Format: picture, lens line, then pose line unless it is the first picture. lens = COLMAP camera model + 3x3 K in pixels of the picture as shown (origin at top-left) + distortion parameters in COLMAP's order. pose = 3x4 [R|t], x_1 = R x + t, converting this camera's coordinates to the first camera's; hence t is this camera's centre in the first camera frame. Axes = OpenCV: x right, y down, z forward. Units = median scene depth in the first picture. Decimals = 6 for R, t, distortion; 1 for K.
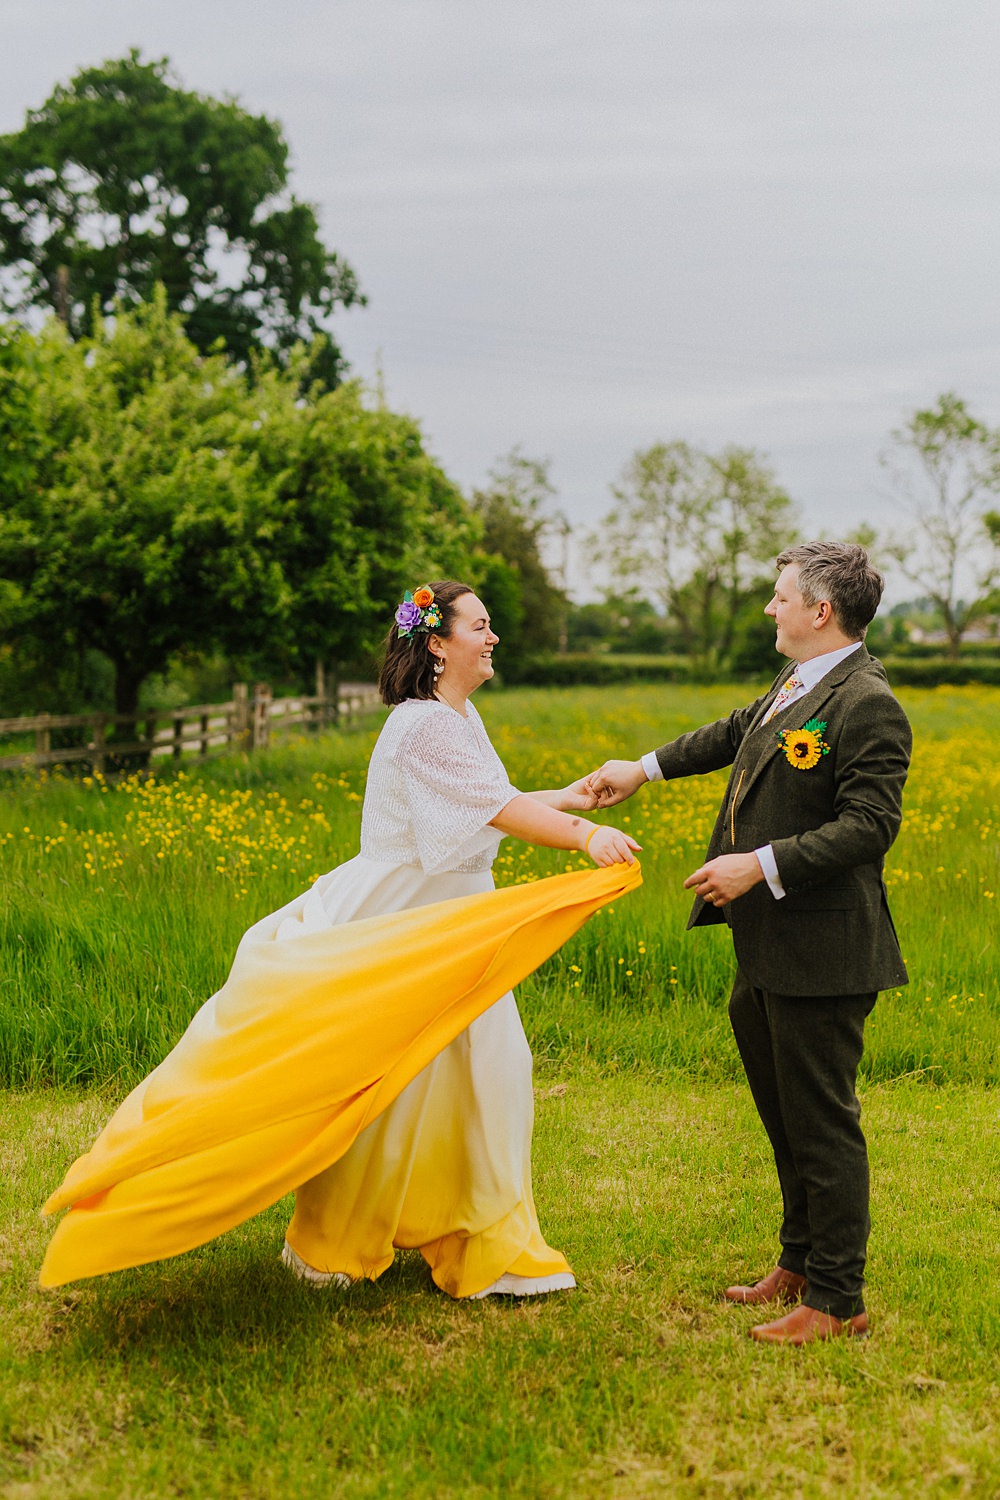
lens RADIAL K [[2263.0, 0, 550.7], [0, 2263.0, 789.4], [0, 0, 1]] dist [-0.011897, -0.038379]
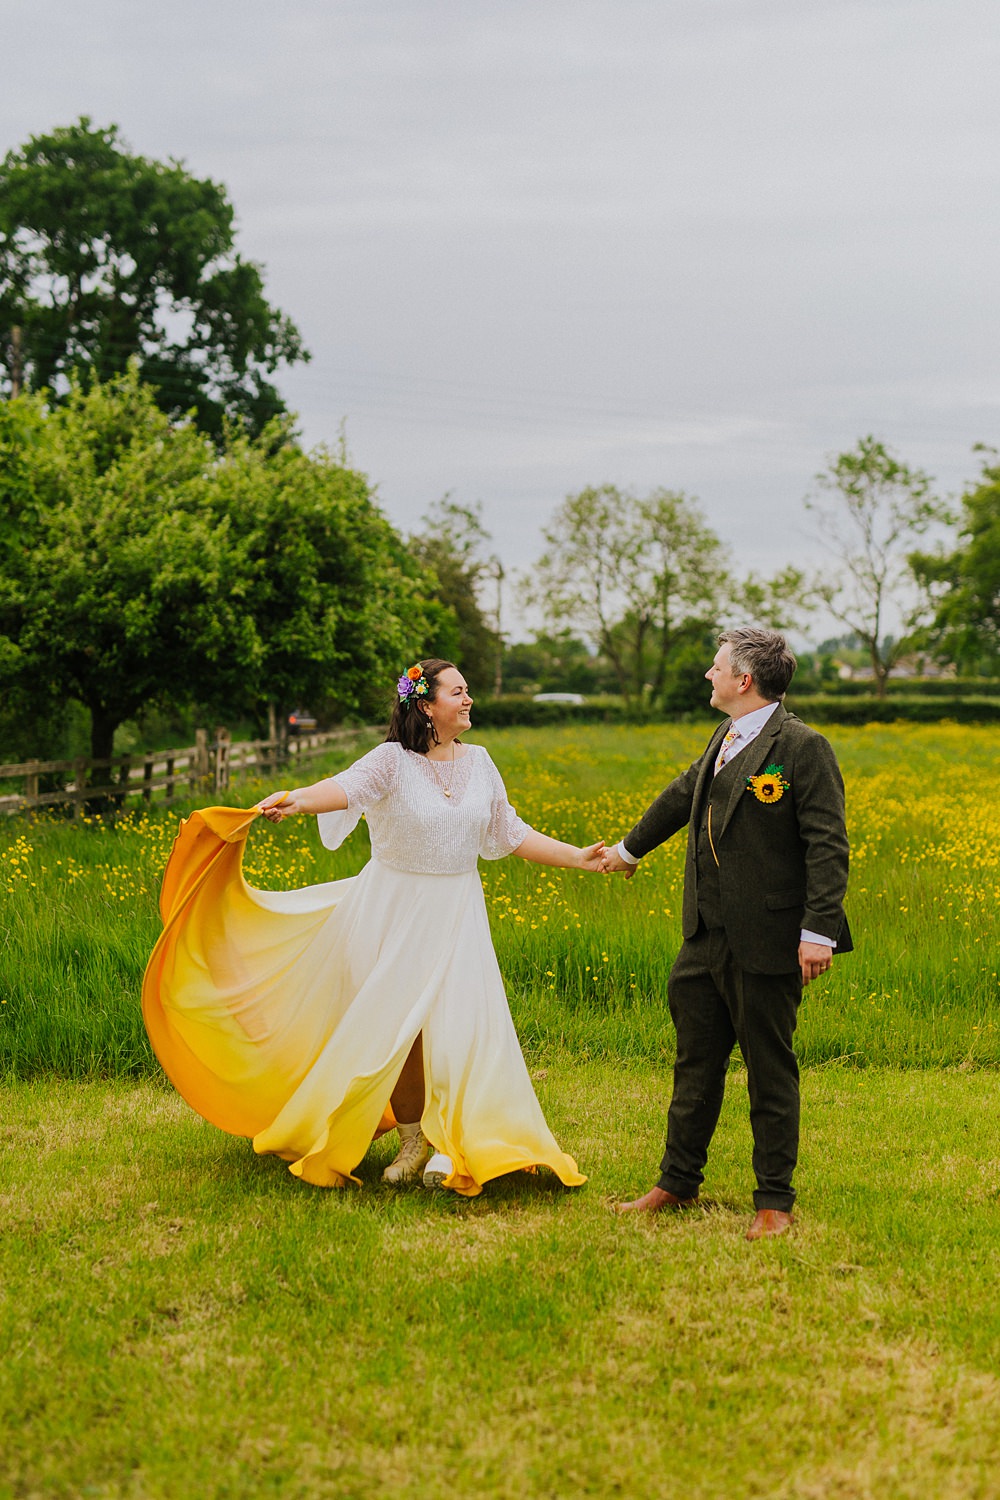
lens RADIAL K [[2268.8, 0, 498.9], [0, 2268.8, 777.3], [0, 0, 1]] dist [0.009104, -0.032241]
pose [[0.999922, -0.009521, 0.008107, -0.010461], [0.009703, 0.999697, -0.022601, 0.001626], [-0.007890, 0.022678, 0.999712, -0.076079]]
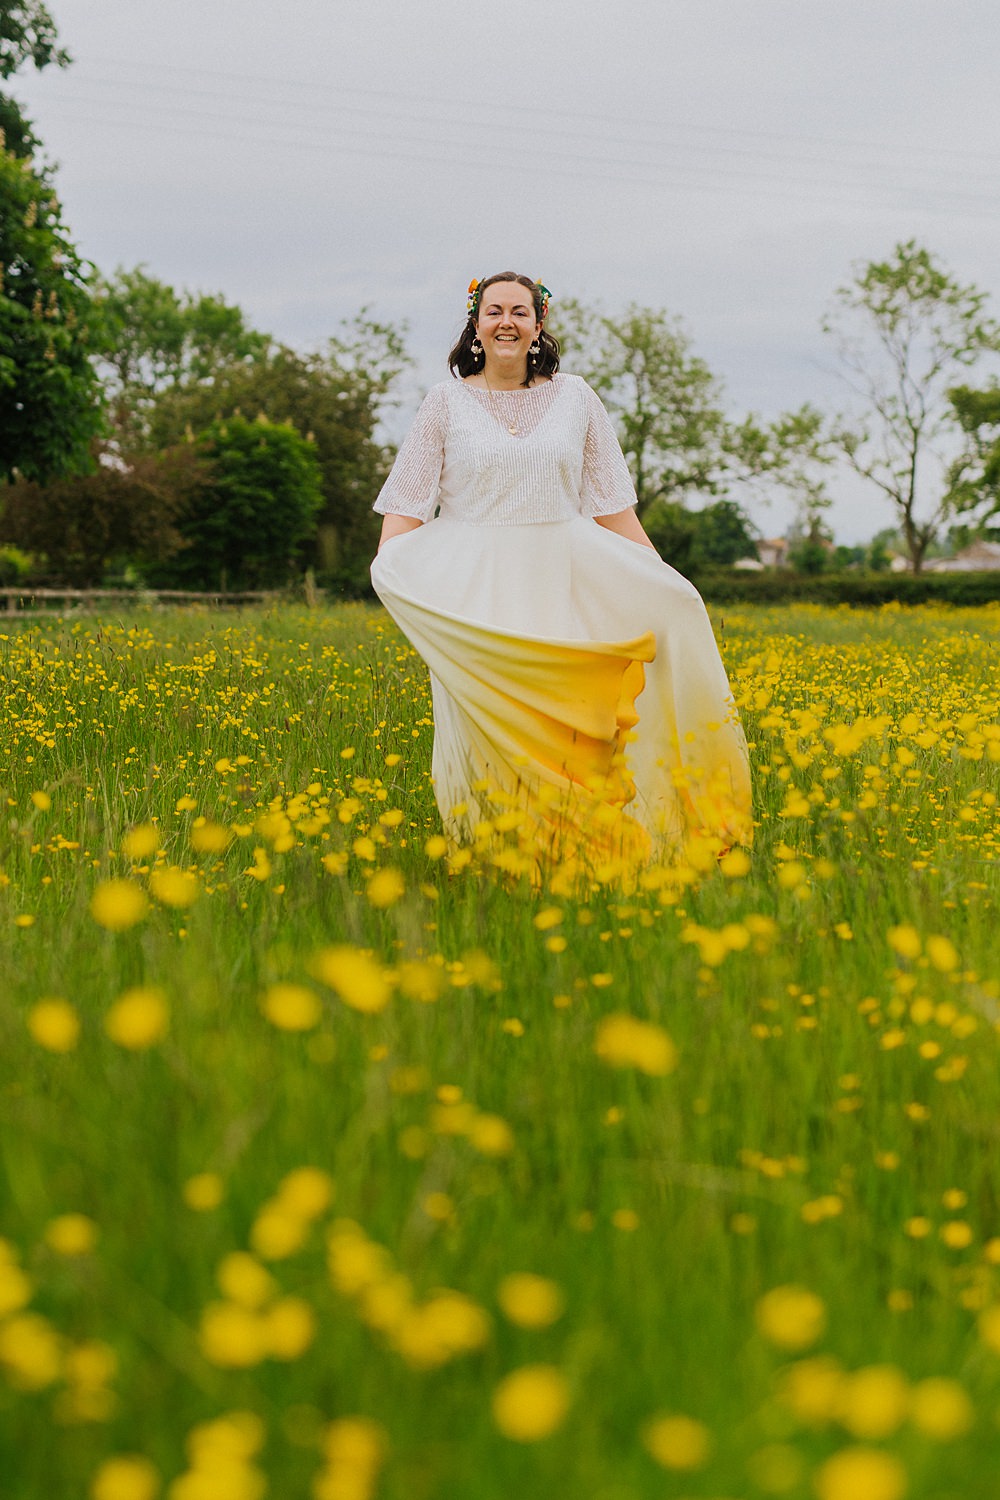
lens RADIAL K [[2476.9, 0, 535.9], [0, 2476.9, 703.7], [0, 0, 1]] dist [0.012173, -0.104916]
pose [[0.999981, 0.002353, 0.005619, 0.138097], [-0.002258, 0.999856, -0.016843, 0.006759], [-0.005657, 0.016830, 0.999842, 0.461681]]
